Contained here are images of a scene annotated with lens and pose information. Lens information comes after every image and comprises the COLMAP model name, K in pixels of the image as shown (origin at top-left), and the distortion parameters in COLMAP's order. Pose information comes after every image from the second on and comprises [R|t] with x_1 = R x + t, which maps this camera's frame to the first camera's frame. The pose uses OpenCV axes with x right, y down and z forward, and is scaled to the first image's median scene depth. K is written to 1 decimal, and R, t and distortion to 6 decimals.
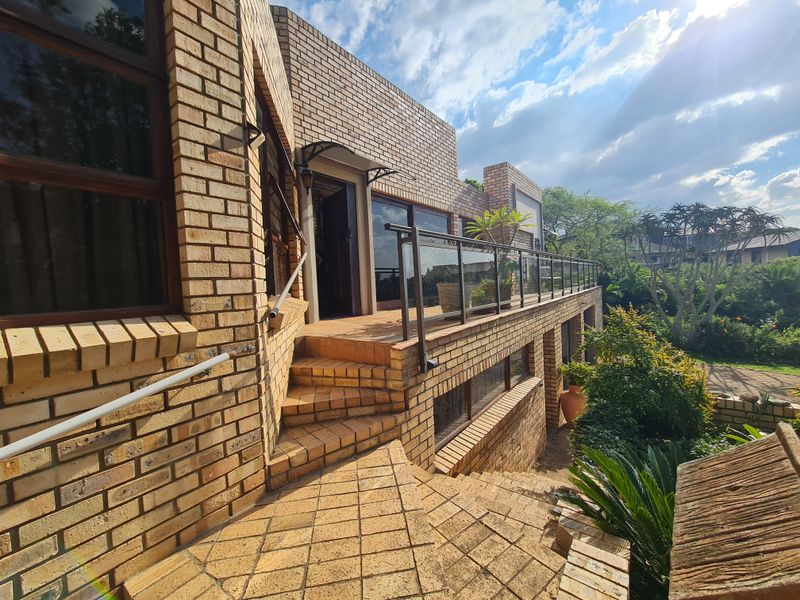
lens RADIAL K [[310.3, 0, 403.6], [0, 310.3, 292.7], [0, 0, 1]] dist [-0.003029, -0.000140]
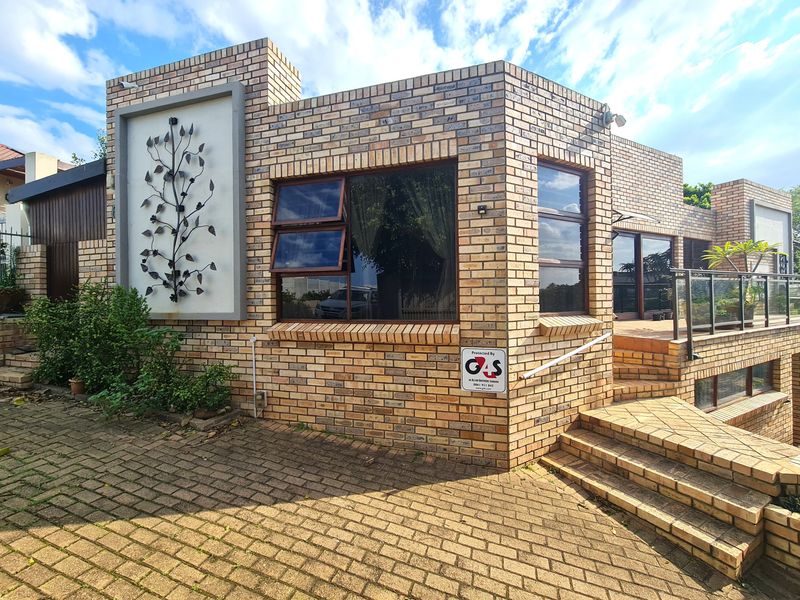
lens RADIAL K [[327.7, 0, 404.3], [0, 327.7, 295.4], [0, 0, 1]] dist [-0.003562, -0.000051]
pose [[0.903954, 0.034326, -0.426249, -0.386079], [-0.042193, 0.999069, -0.009024, -0.000257], [0.425543, 0.026142, 0.904561, -0.794373]]
